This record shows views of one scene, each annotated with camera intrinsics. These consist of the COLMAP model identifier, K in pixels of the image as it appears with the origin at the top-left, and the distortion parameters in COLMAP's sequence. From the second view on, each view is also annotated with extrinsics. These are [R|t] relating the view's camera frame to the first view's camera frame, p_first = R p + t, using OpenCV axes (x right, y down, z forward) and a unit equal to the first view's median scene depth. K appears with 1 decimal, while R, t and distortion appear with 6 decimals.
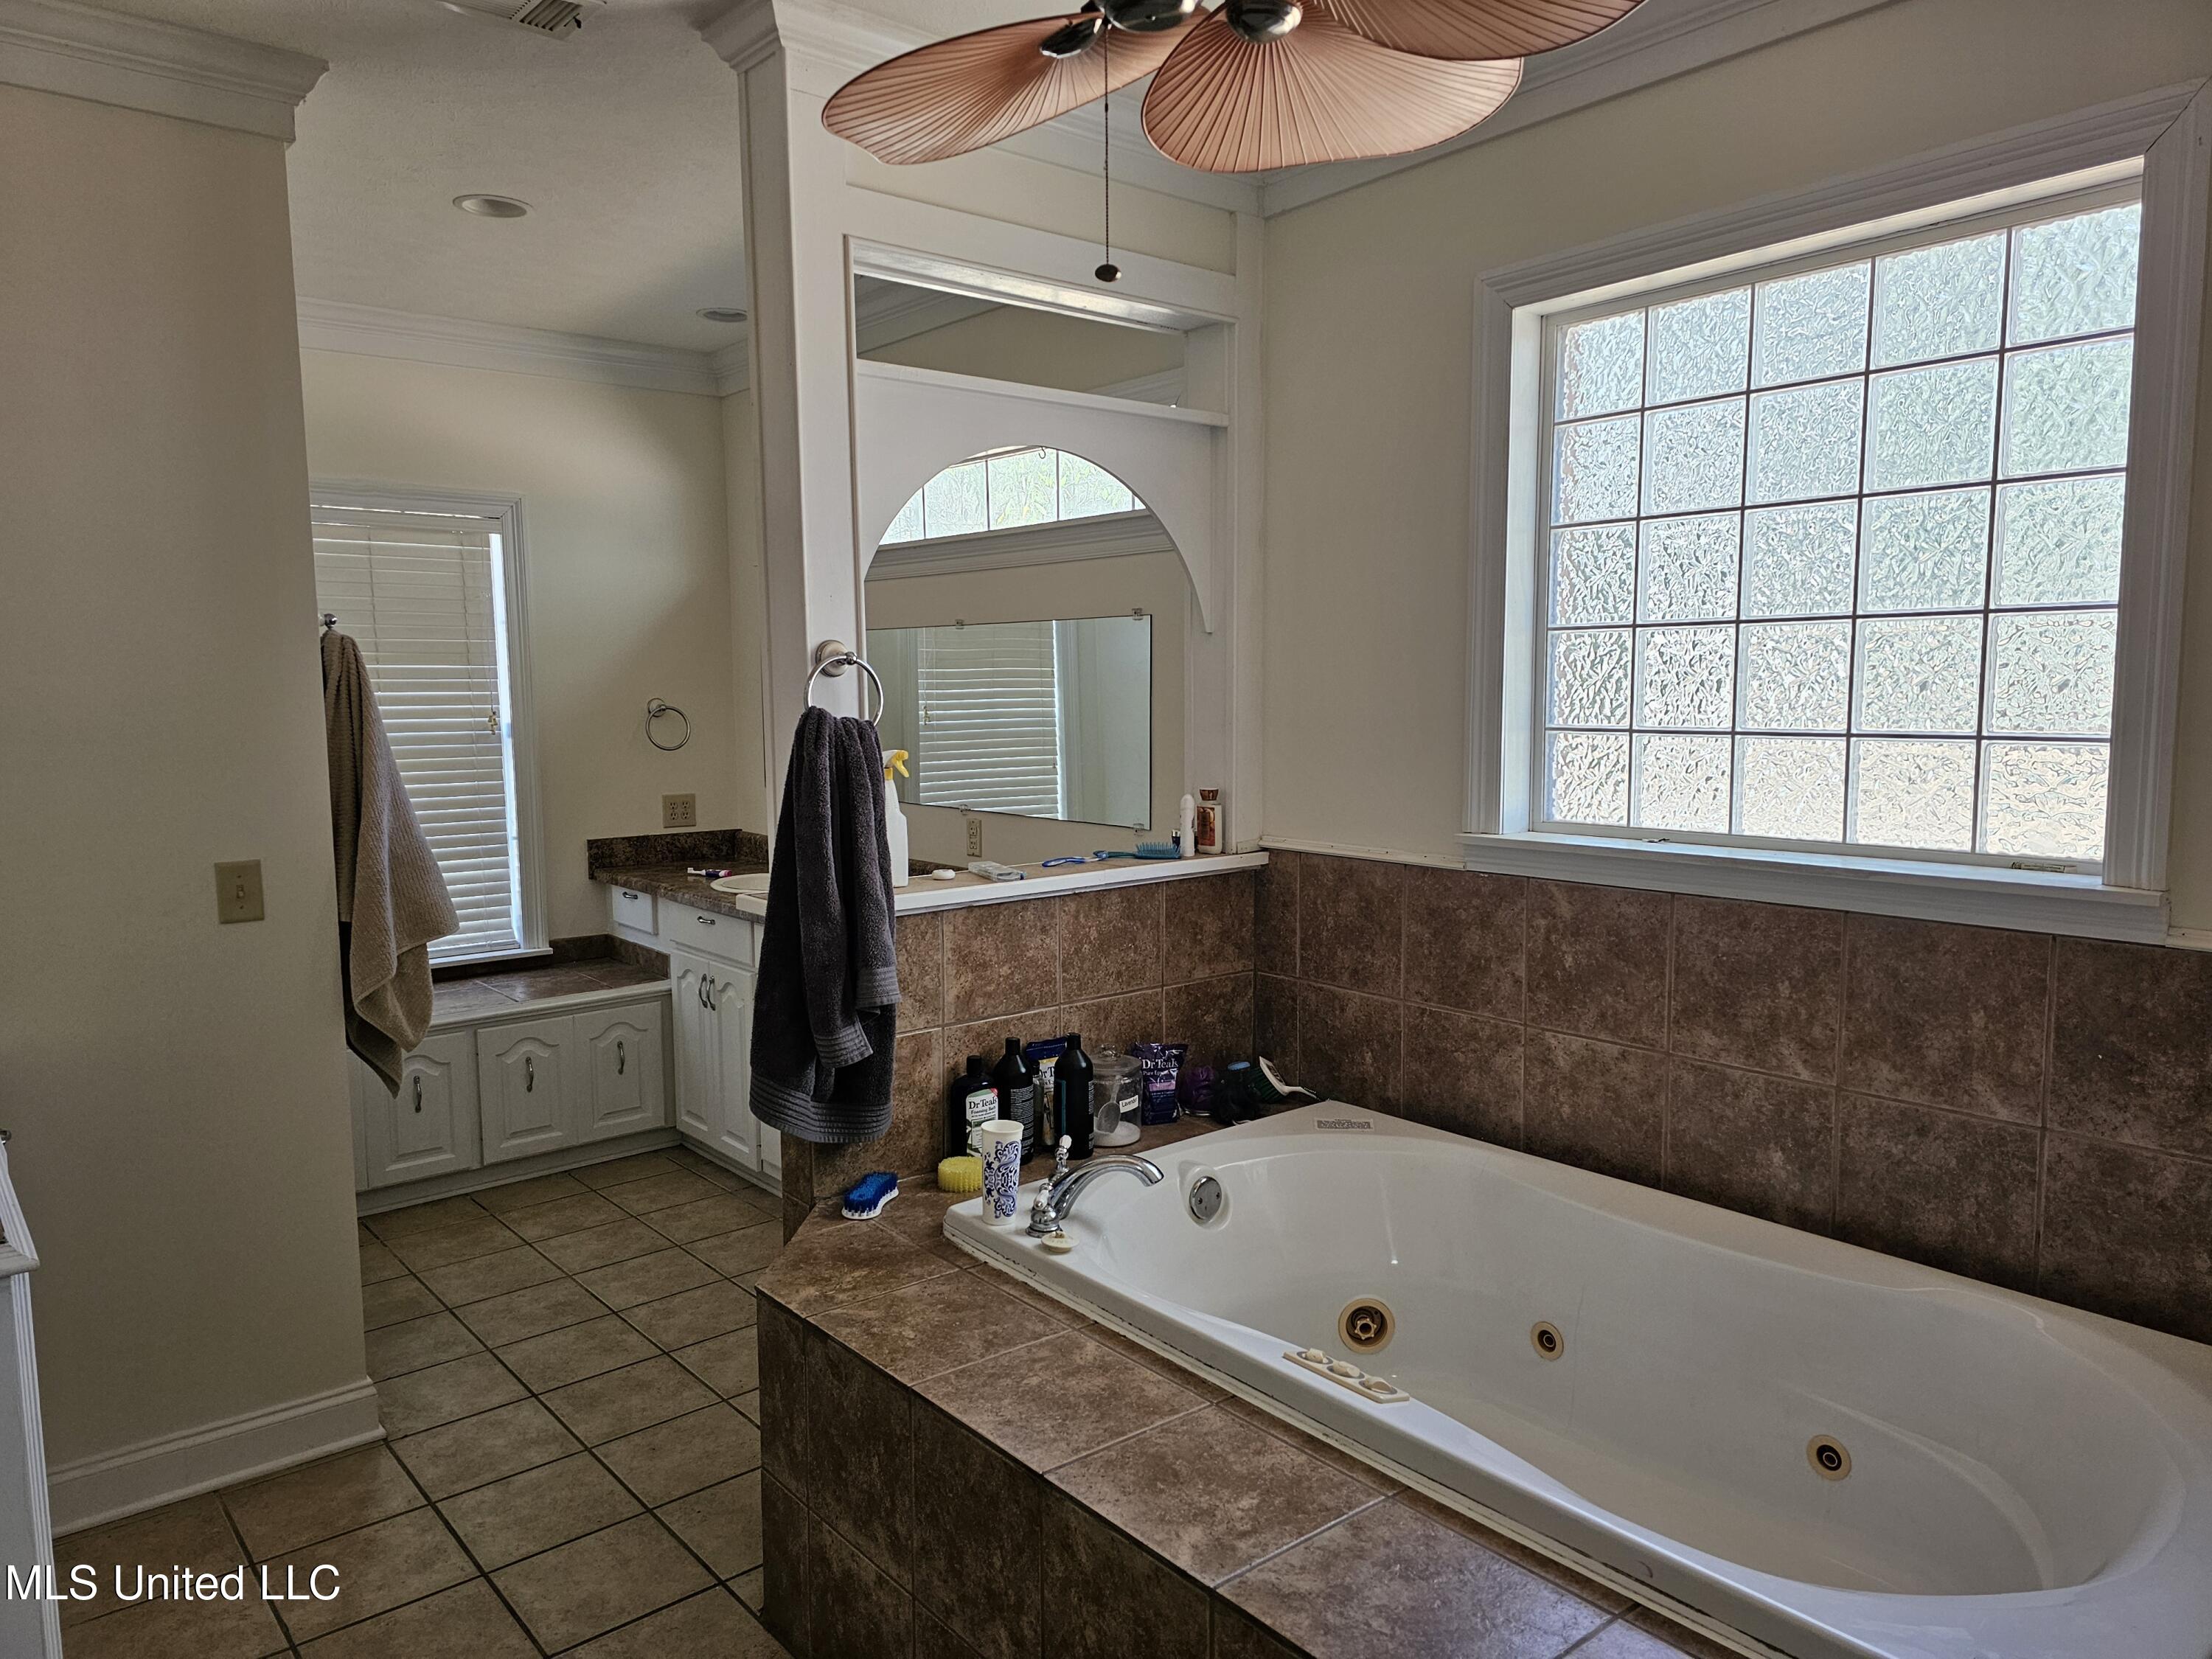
lens RADIAL K [[1479.4, 0, 1102.5], [0, 1479.4, 798.0], [0, 0, 1]] dist [-0.002456, -0.001382]
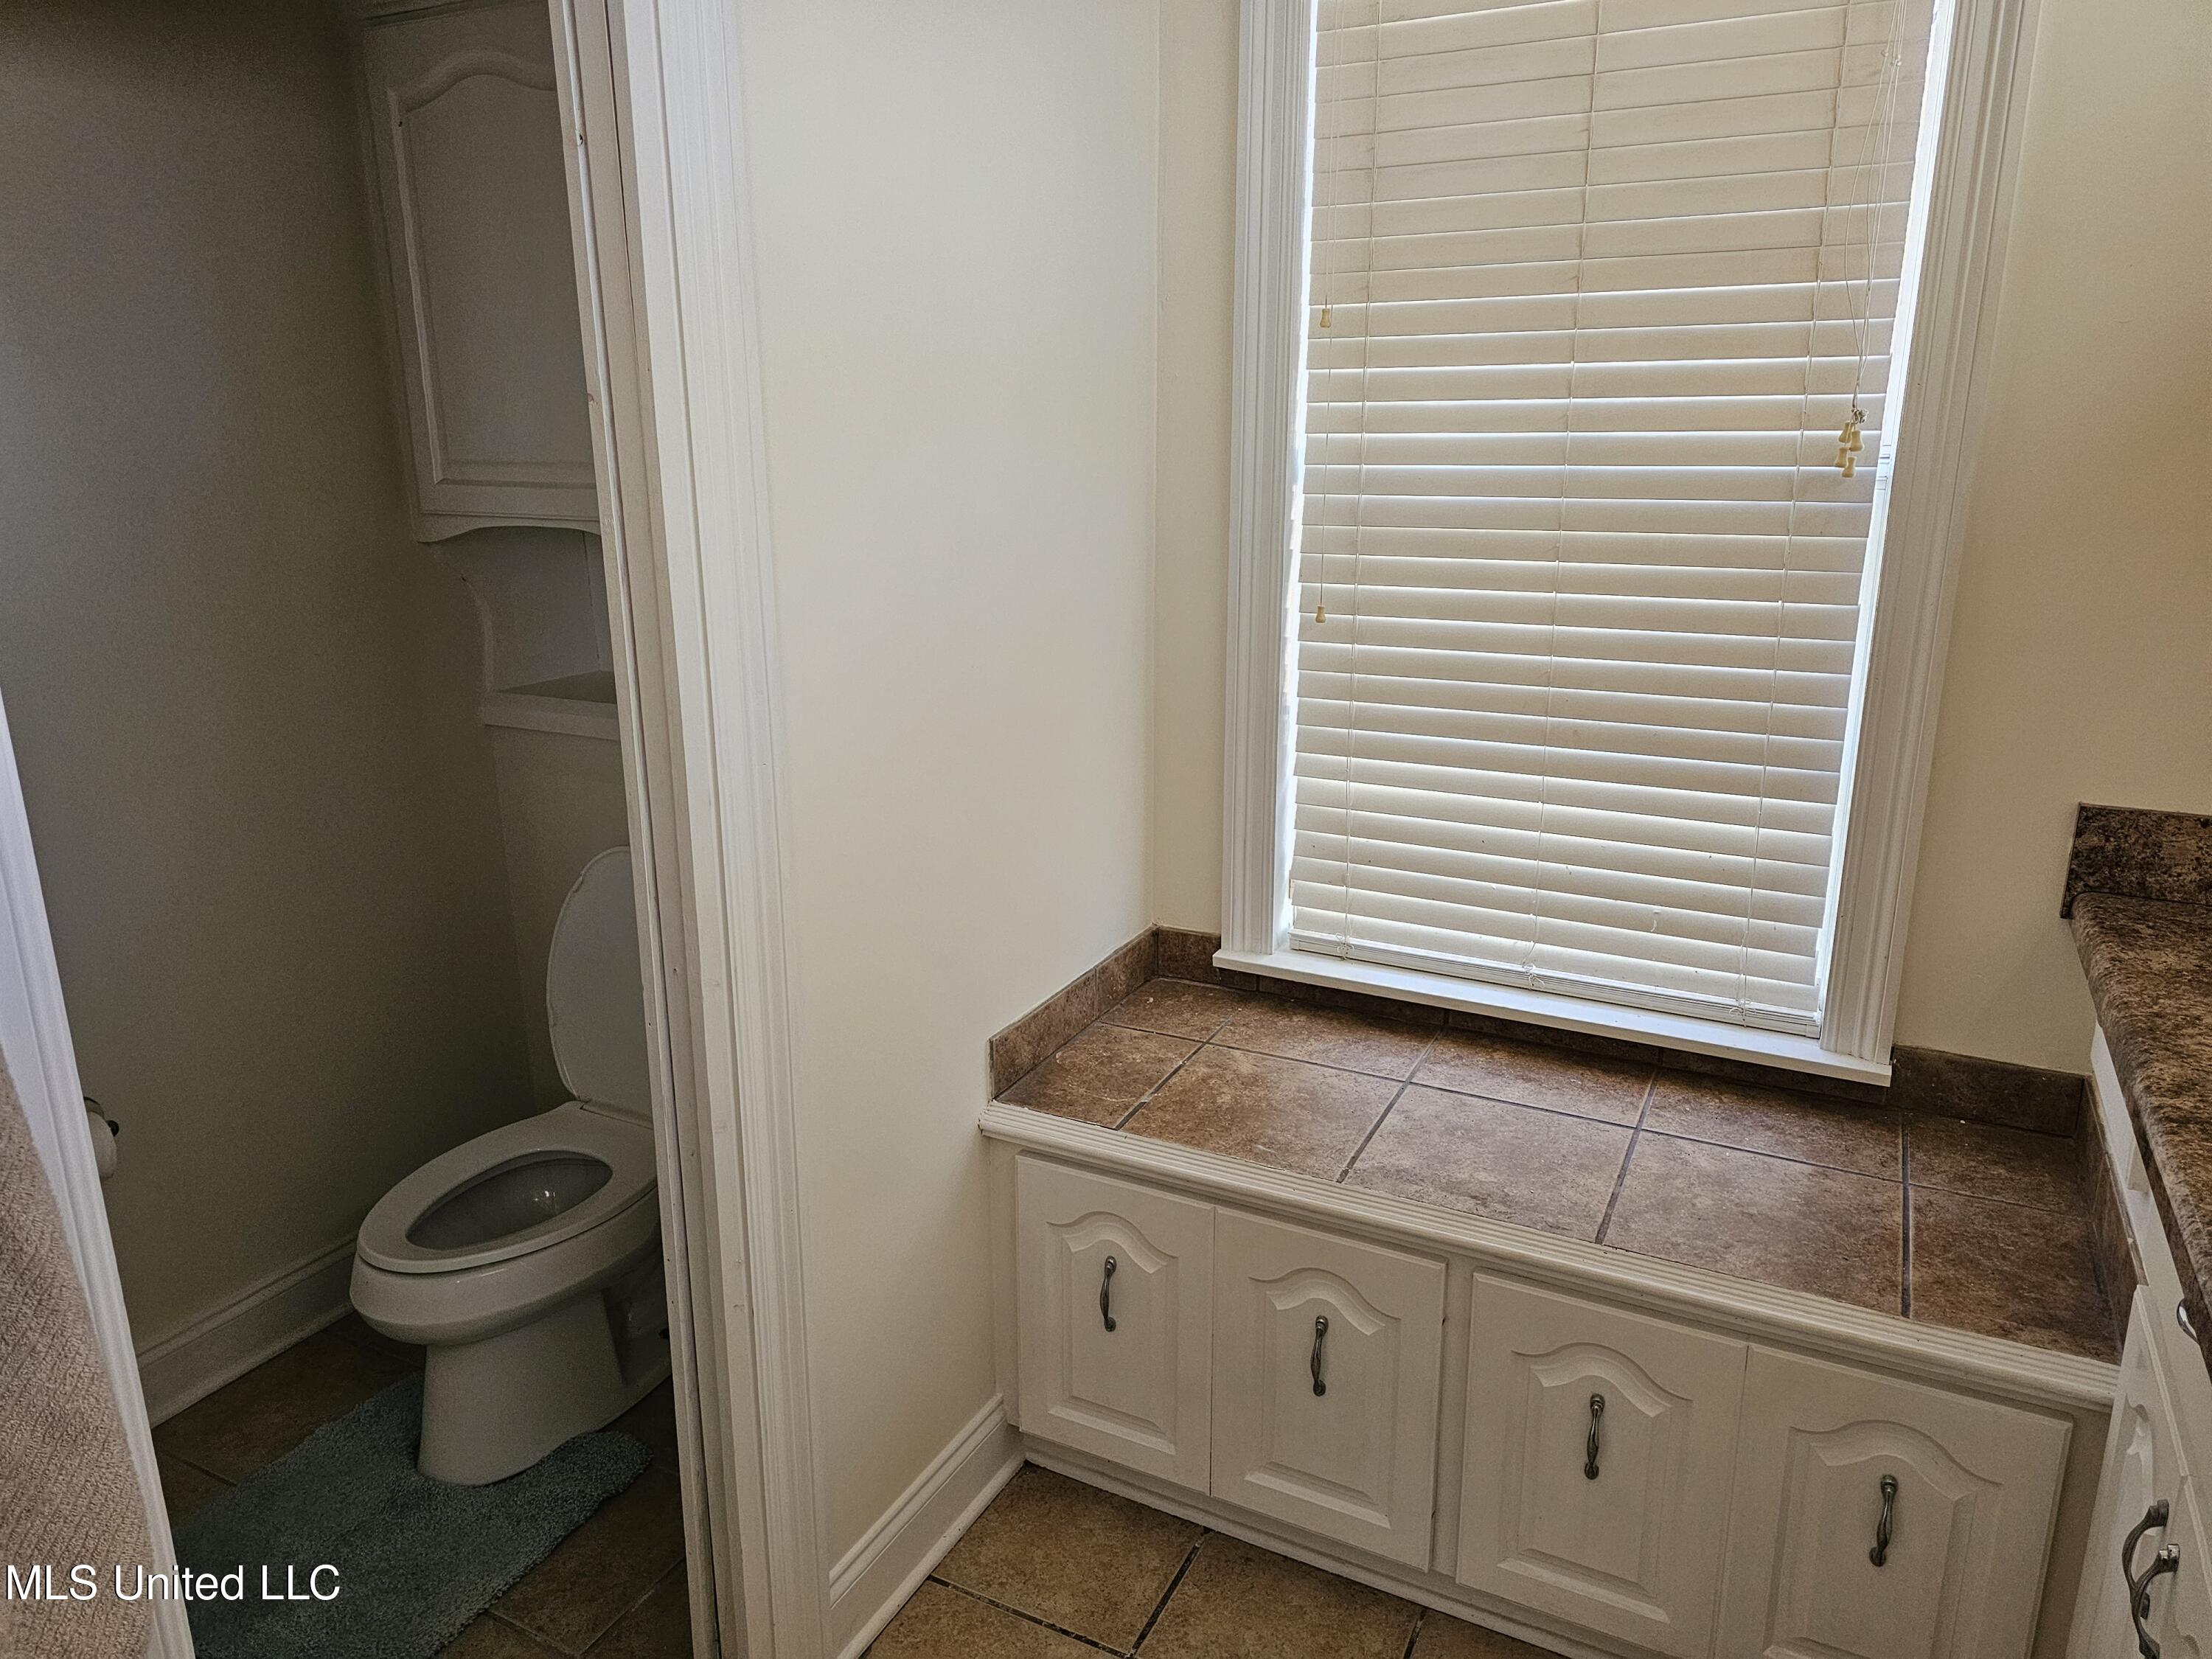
lens RADIAL K [[1479.4, 0, 1102.5], [0, 1479.4, 798.0], [0, 0, 1]] dist [-0.002456, -0.001382]
pose [[0.374539, 0.240982, -0.895348, -0.132335], [-0.067813, 0.970169, 0.232752, -0.038466], [0.924728, -0.026458, 0.379708, 0.685734]]
